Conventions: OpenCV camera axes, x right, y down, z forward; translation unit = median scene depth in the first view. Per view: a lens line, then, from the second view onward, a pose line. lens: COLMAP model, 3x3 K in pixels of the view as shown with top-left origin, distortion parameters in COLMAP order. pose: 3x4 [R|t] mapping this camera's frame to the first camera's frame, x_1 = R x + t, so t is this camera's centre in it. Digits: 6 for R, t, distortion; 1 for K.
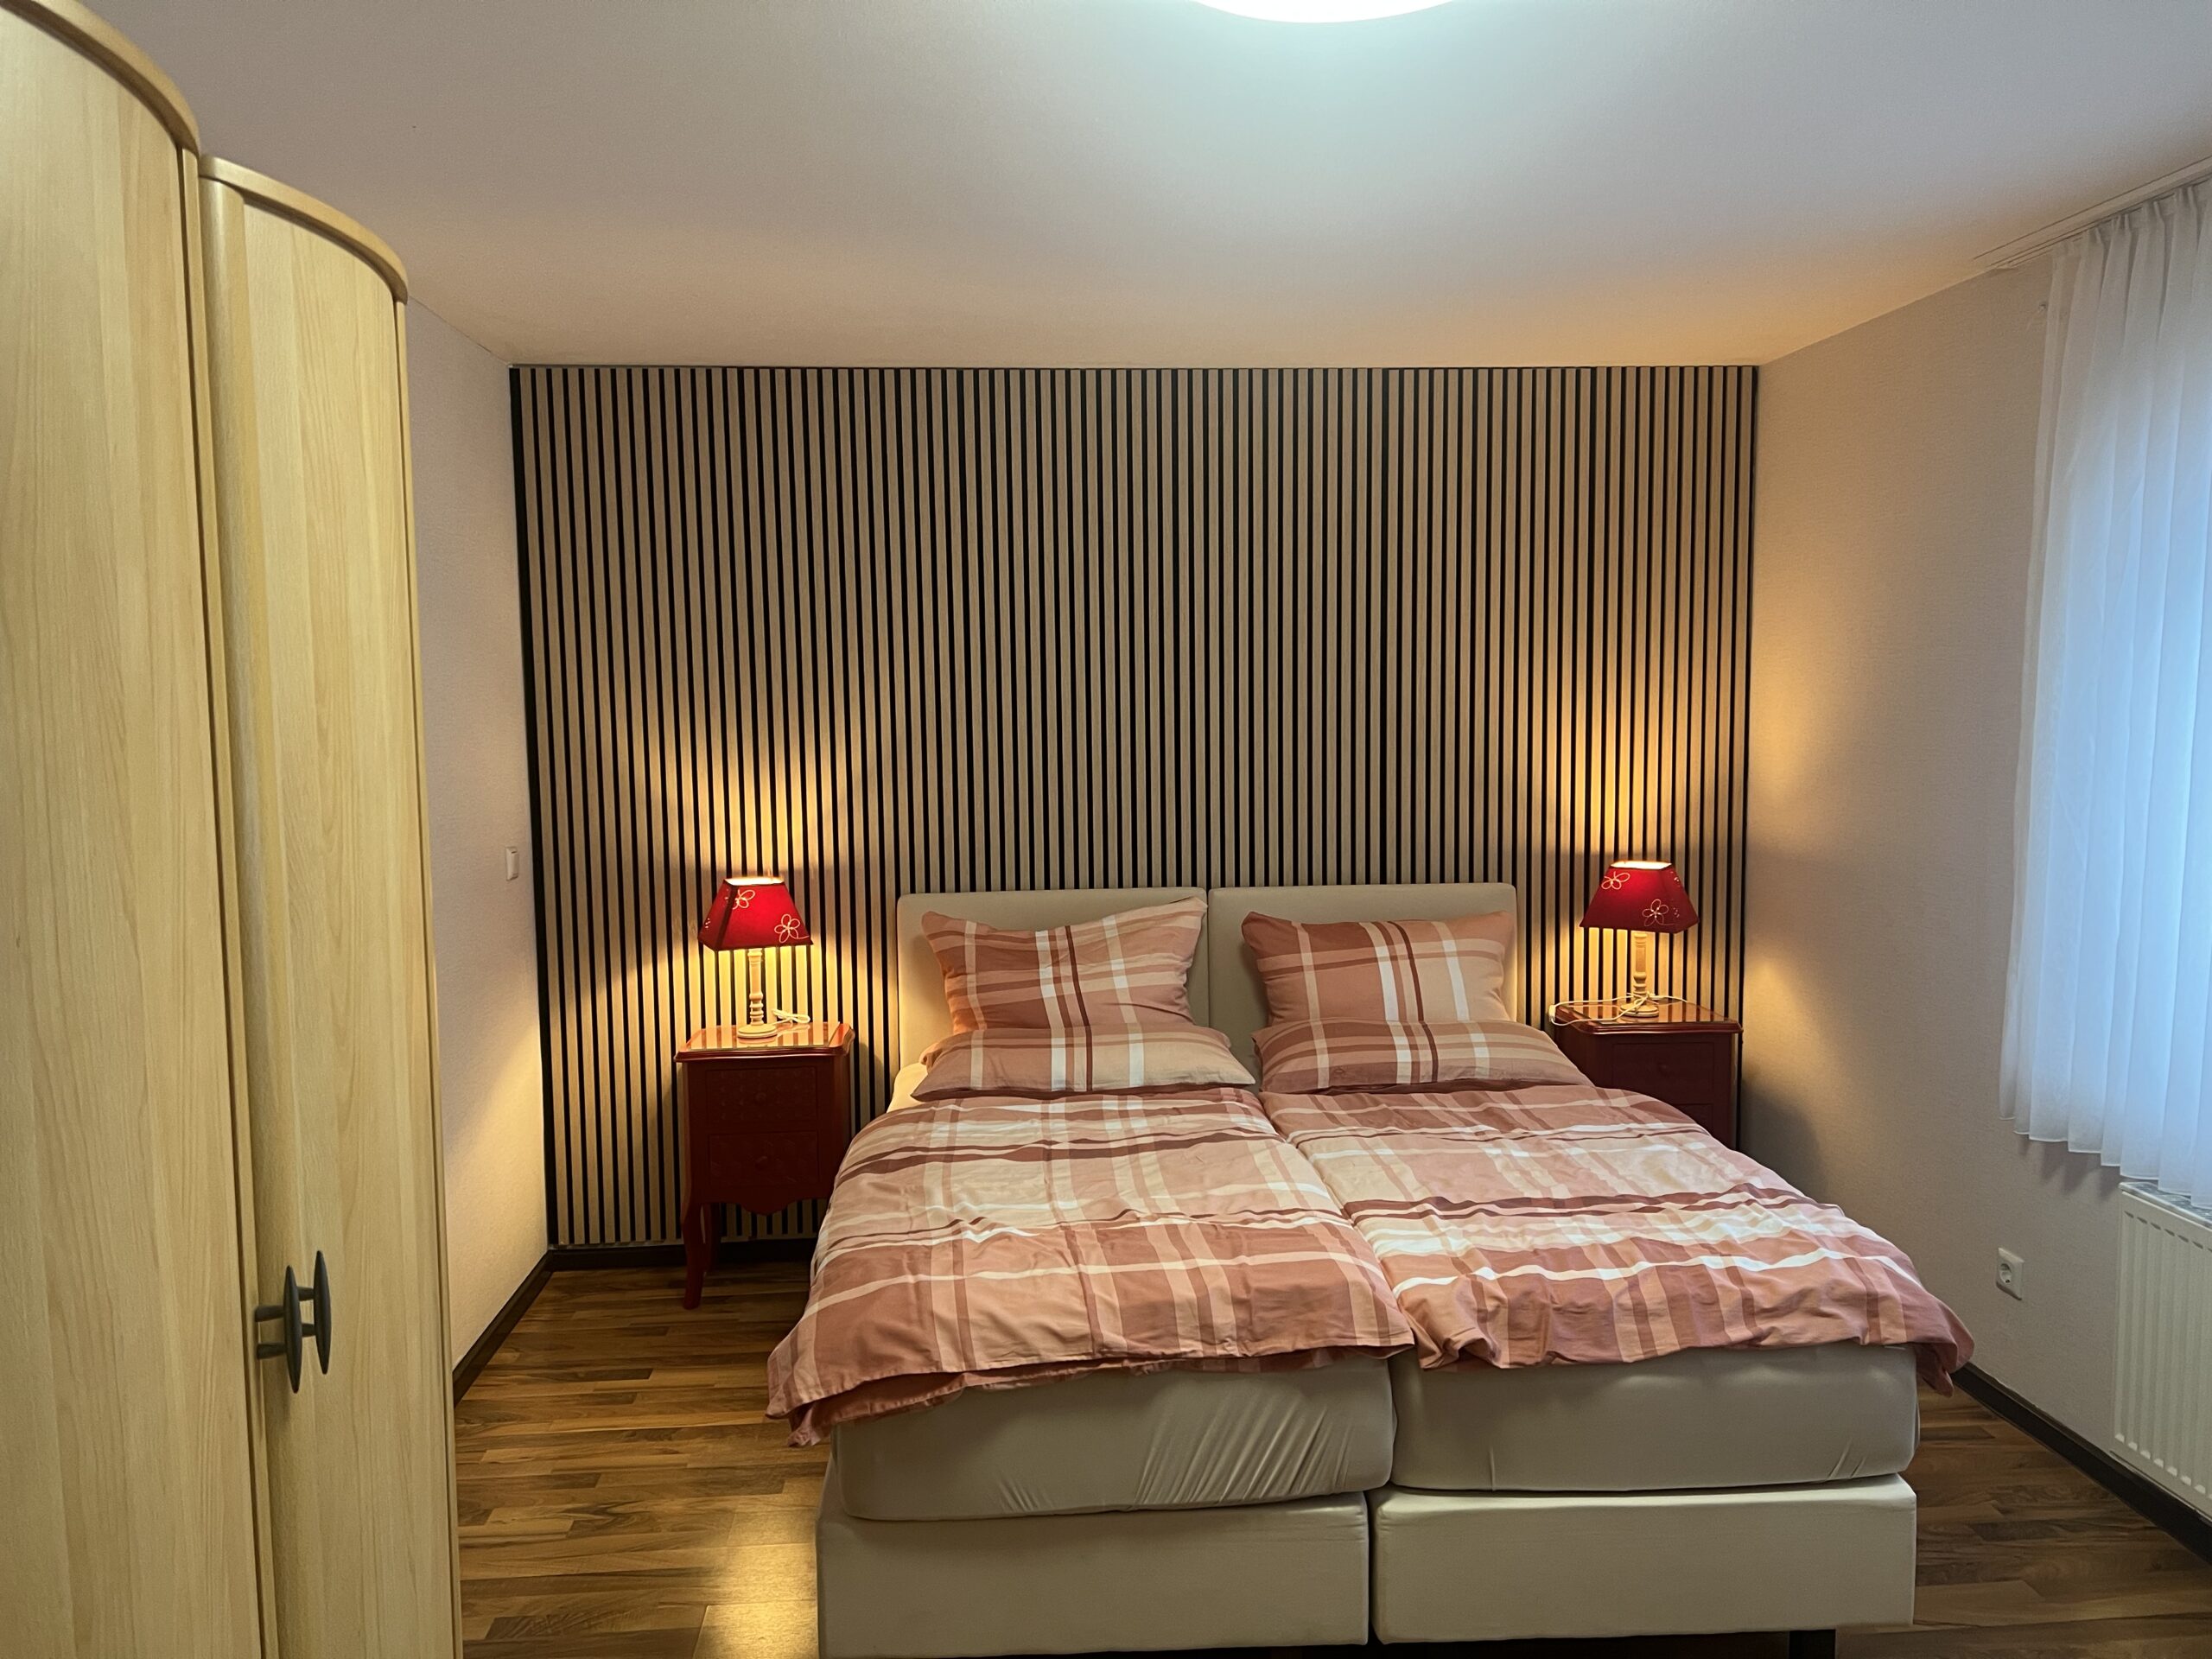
lens RADIAL K [[1655.8, 0, 1099.0], [0, 1655.8, 821.6], [0, 0, 1]] dist [0.047447, -0.048206]
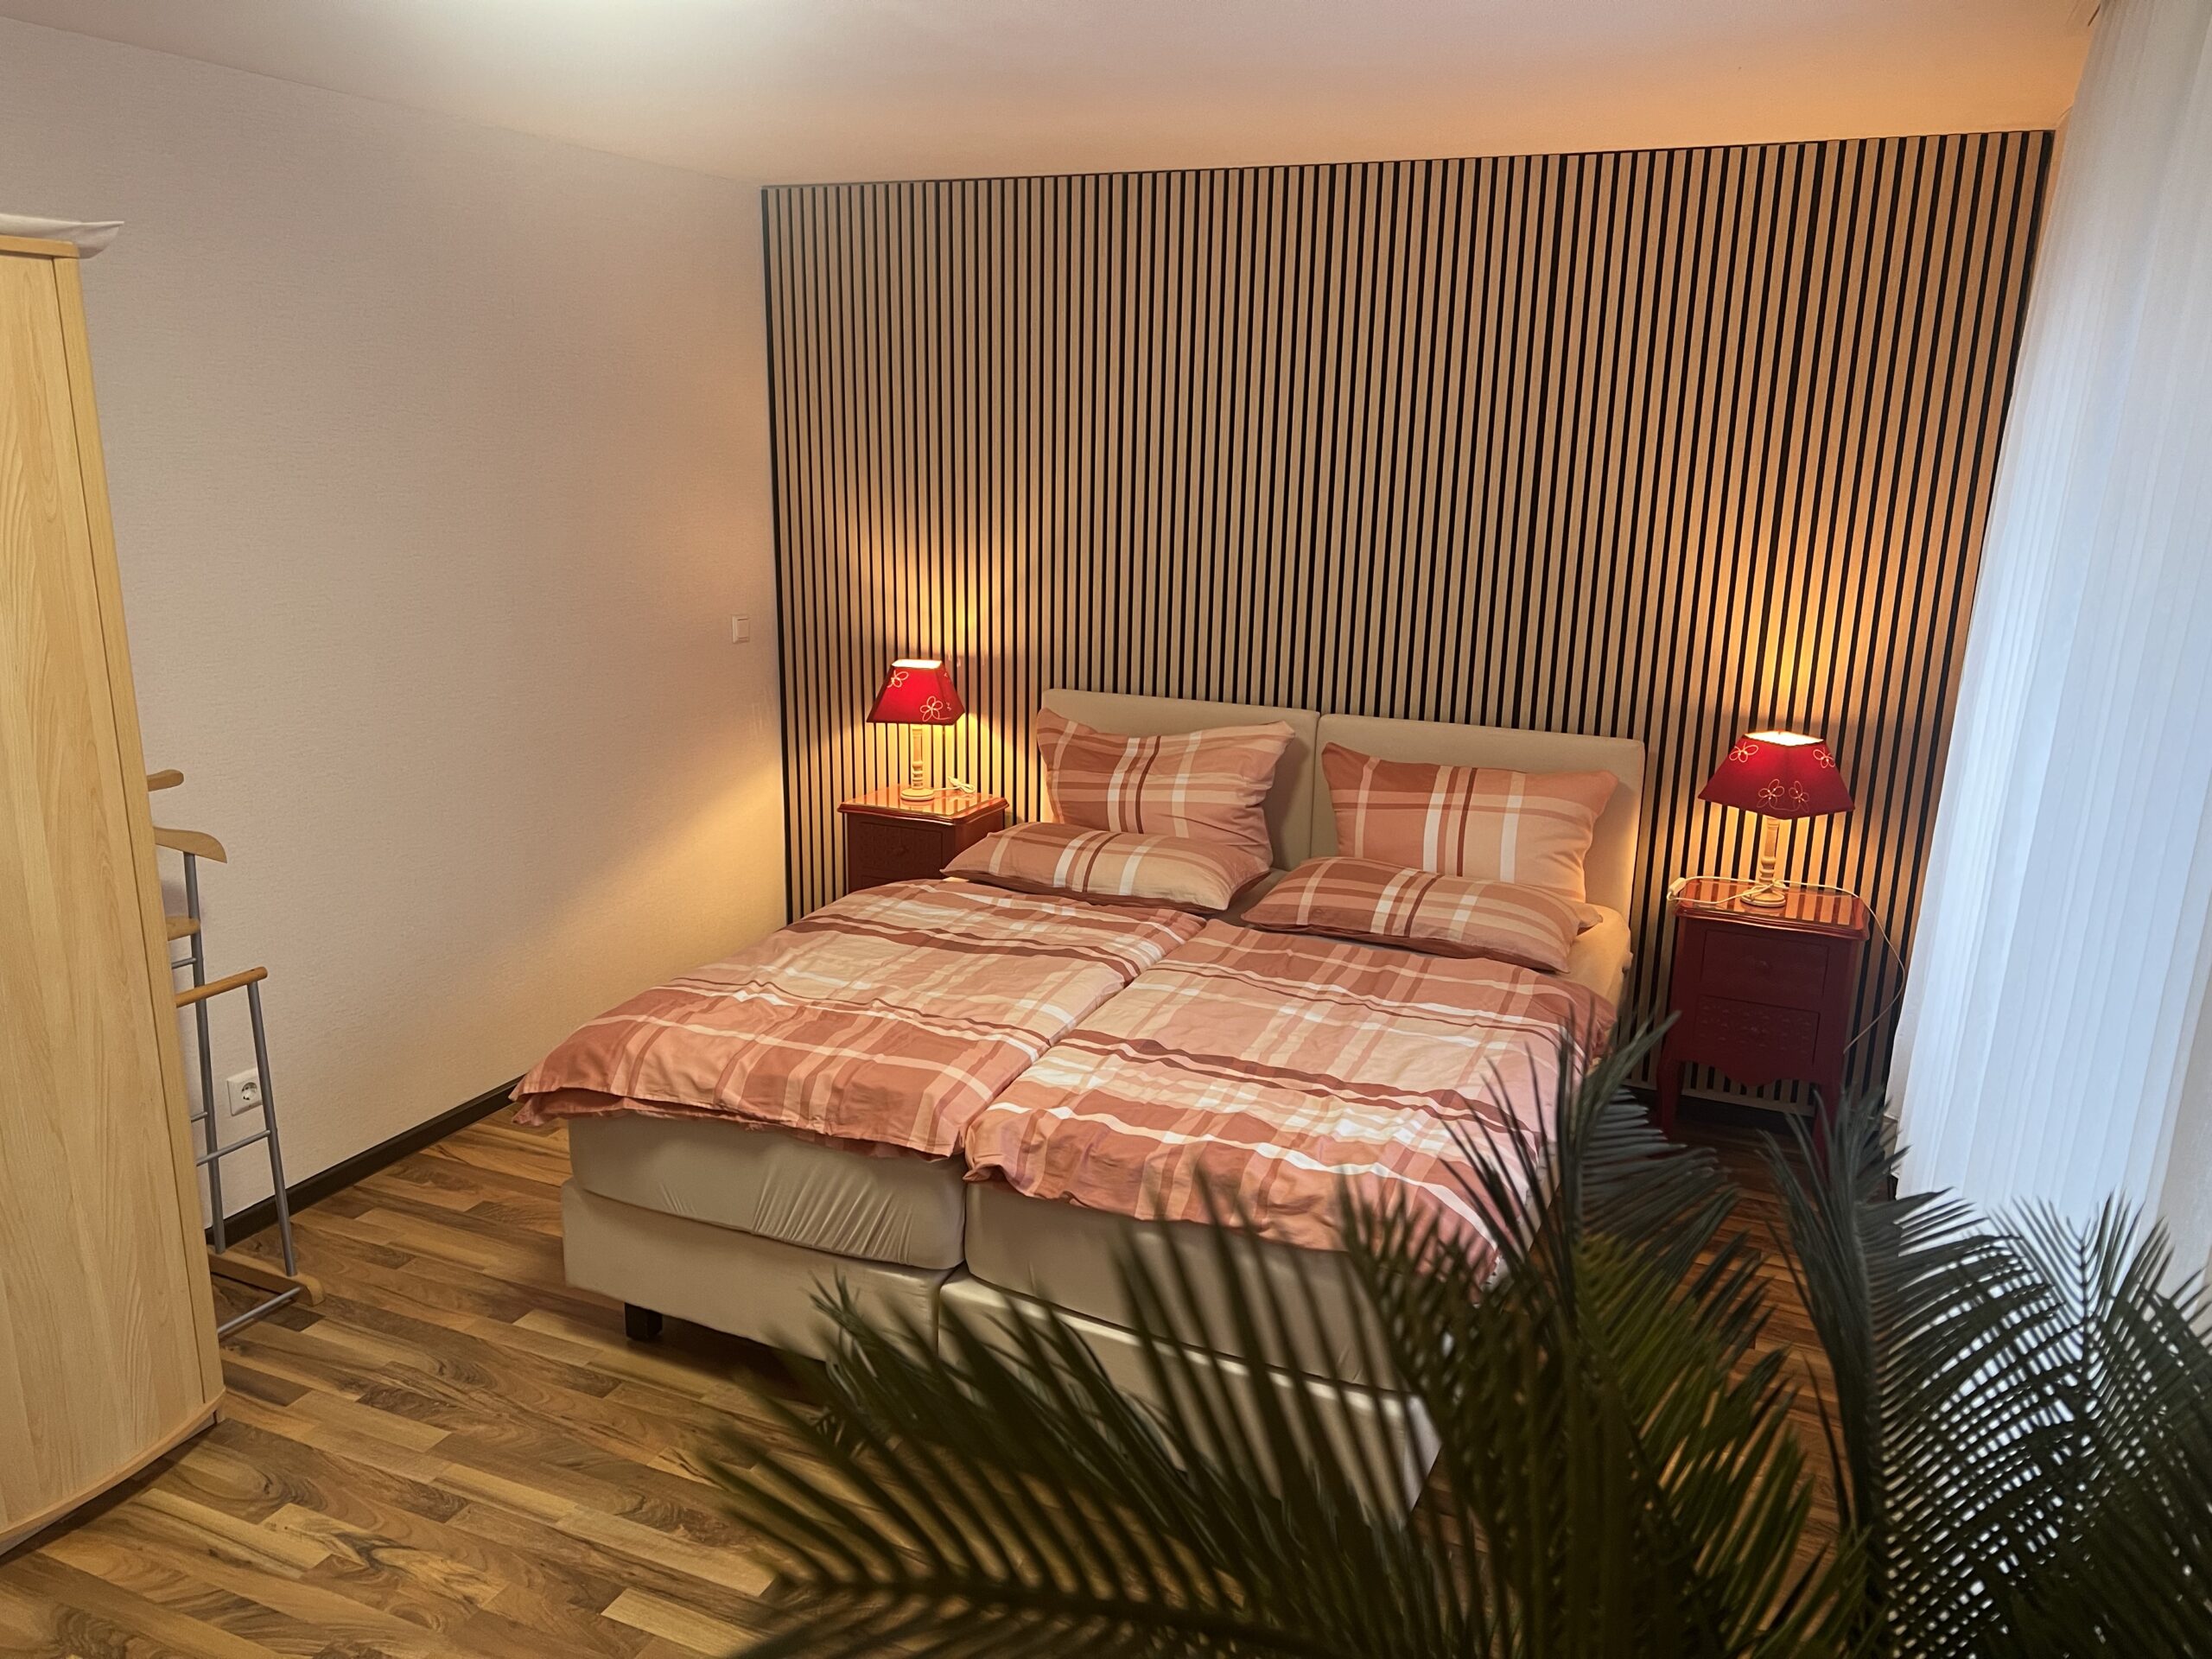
lens RADIAL K [[1655.8, 0, 1104.2], [0, 1655.8, 839.0], [0, 0, 1]] dist [0.047447, -0.048206]
pose [[0.886733, 0.140850, -0.440302, 0.546669], [-0.066739, 0.981480, 0.179562, -0.076292], [0.457439, -0.129838, 0.879711, 0.068285]]
